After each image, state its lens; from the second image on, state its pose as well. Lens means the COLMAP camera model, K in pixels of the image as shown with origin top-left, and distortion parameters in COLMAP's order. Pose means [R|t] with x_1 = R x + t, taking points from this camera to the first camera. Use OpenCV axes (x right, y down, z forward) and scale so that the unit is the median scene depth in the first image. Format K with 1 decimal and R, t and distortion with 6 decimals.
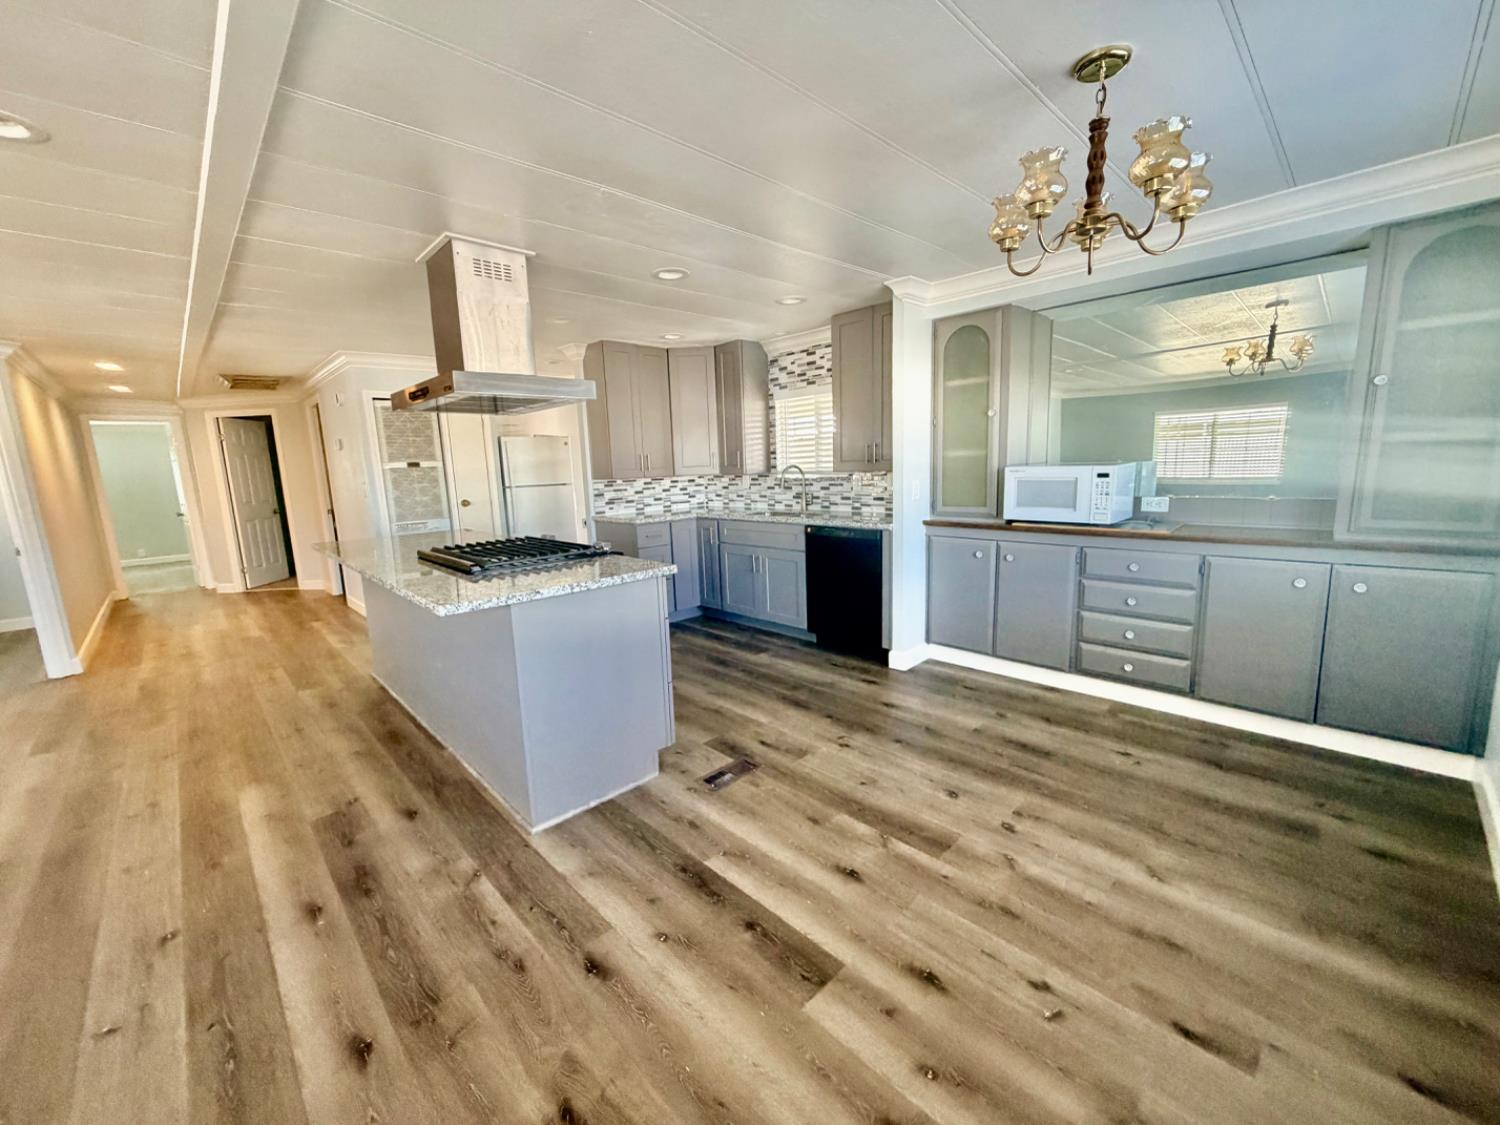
lens RADIAL K [[598.8, 0, 747.5], [0, 598.8, 560.6], [0, 0, 1]] dist [-0.002085, 0.000552]
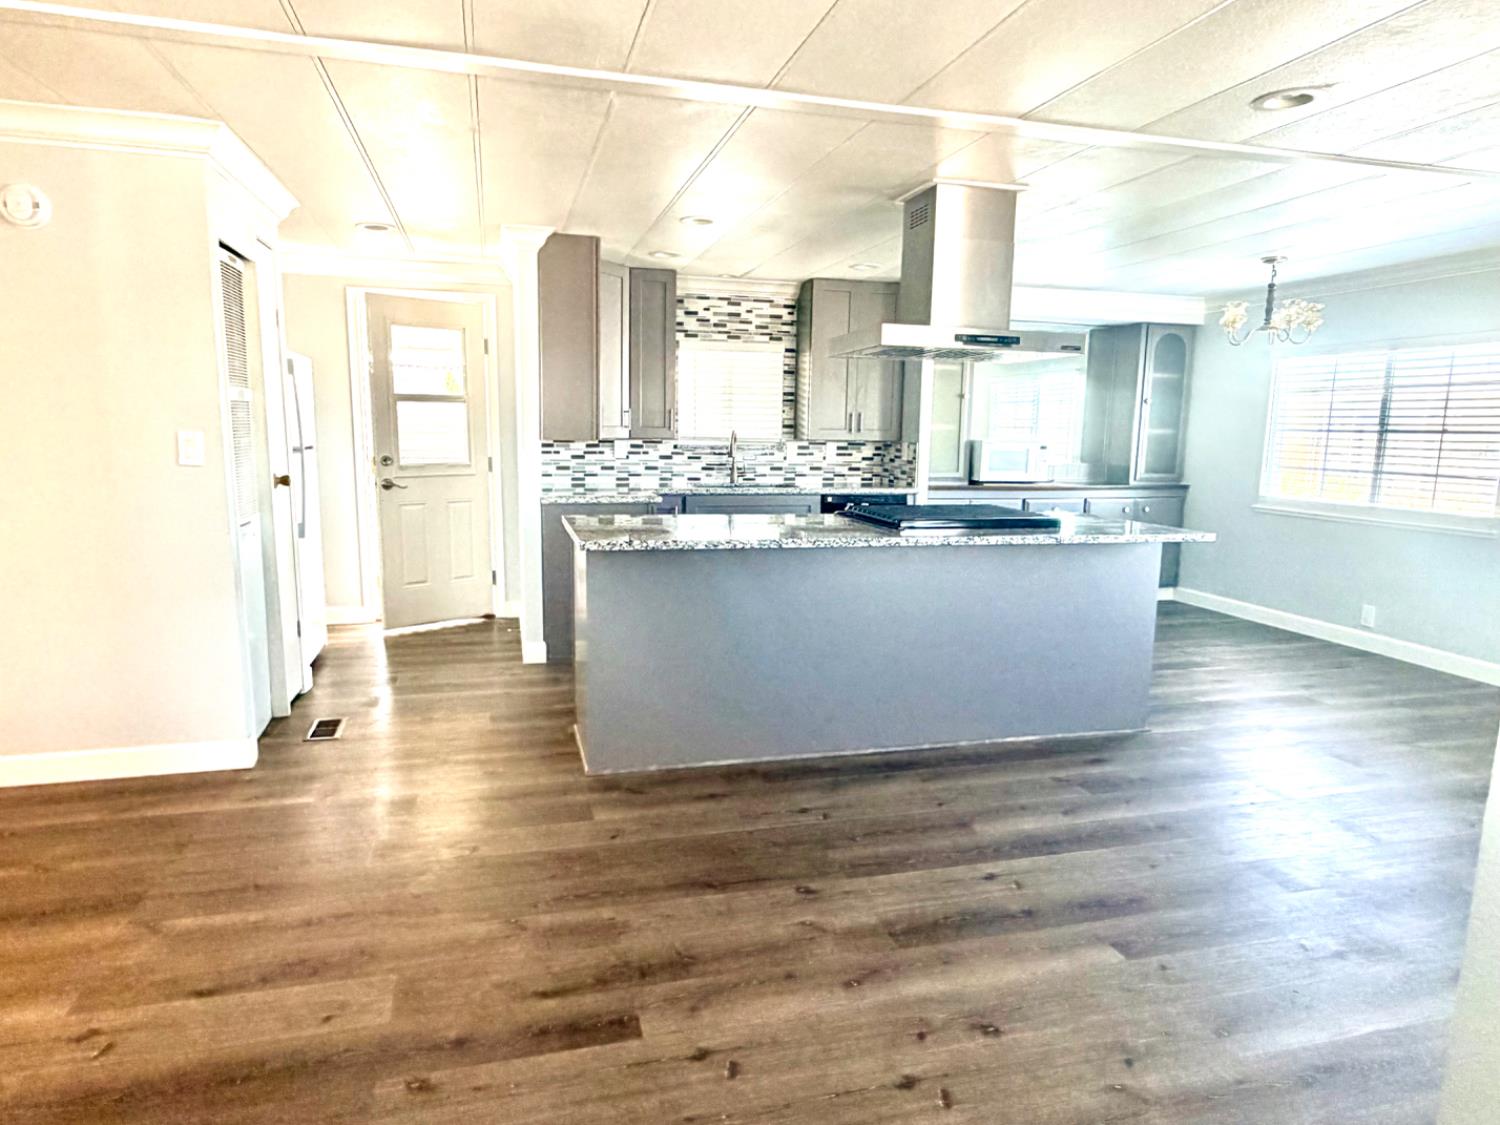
lens RADIAL K [[912.8, 0, 747.1], [0, 912.8, 559.9], [0, 0, 1]] dist [-0.003917, -0.002489]
pose [[0.475252, -0.083626, 0.875866, -1.638790], [0.110941, 0.993223, 0.034634, -0.027512], [-0.872827, 0.080709, 0.481309, 0.561945]]
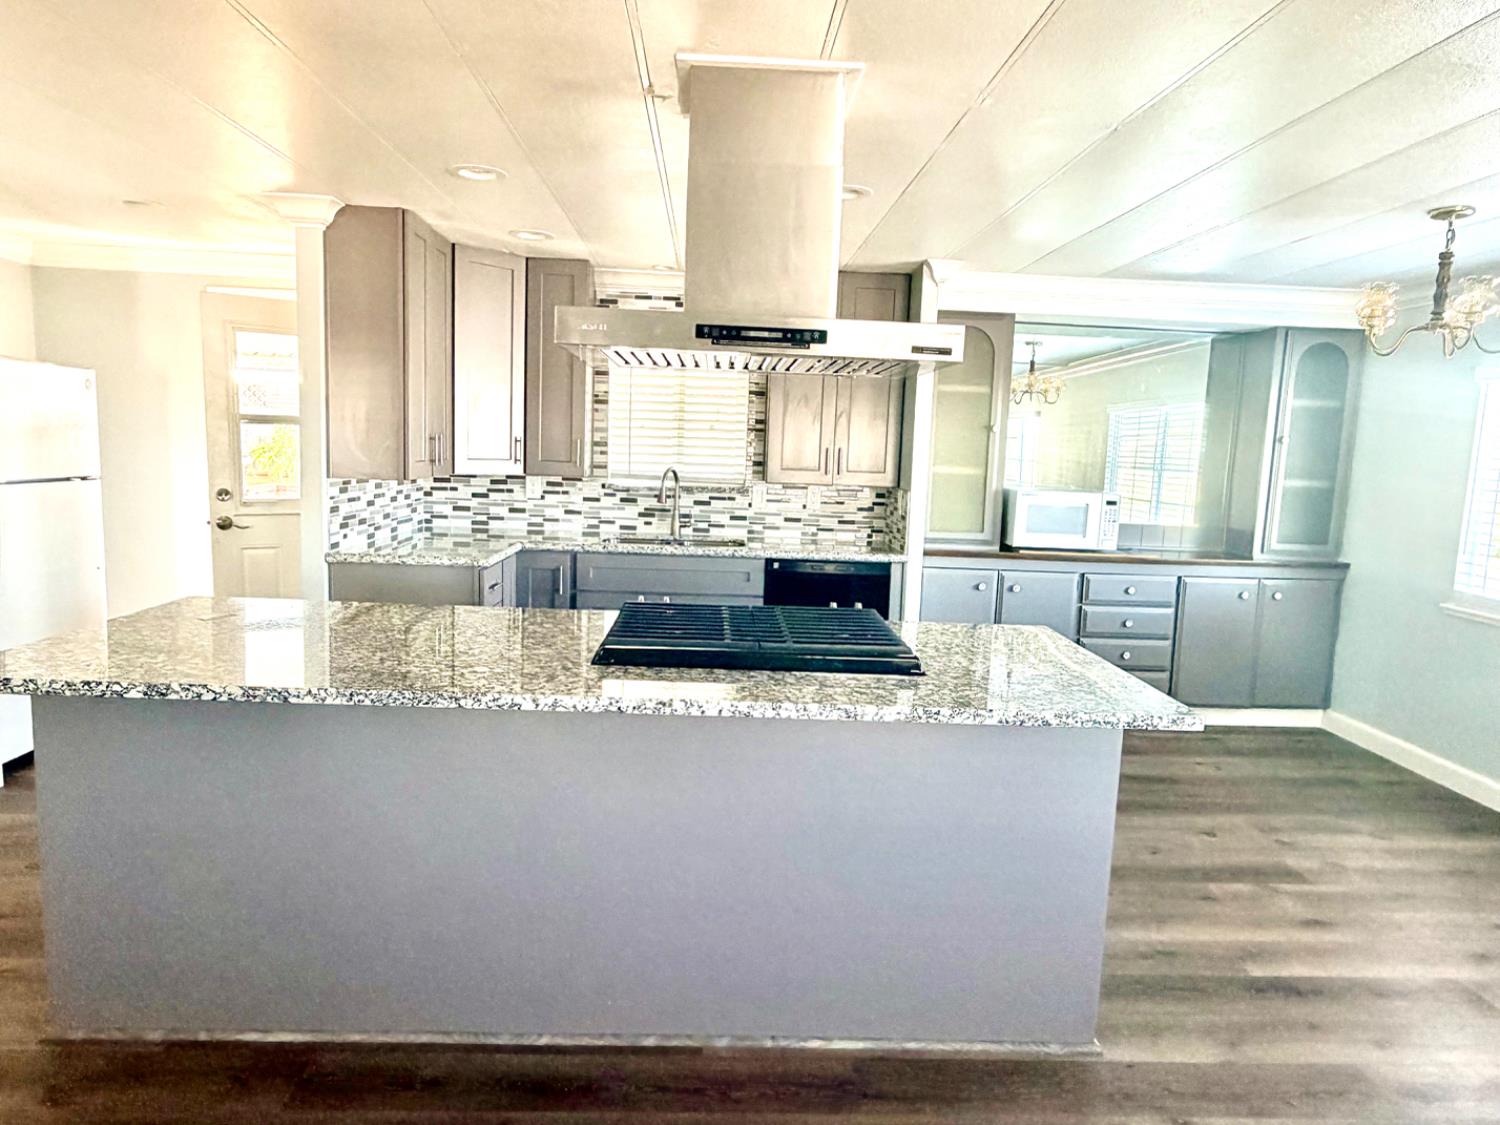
lens RADIAL K [[912.8, 0, 751.6], [0, 912.8, 549.7], [0, 0, 1]] dist [-0.003917, -0.002489]
pose [[0.658527, -0.026798, 0.752080, -0.949193], [0.061558, 0.997935, -0.018342, -0.068882], [-0.750036, 0.058375, 0.658816, 0.422156]]
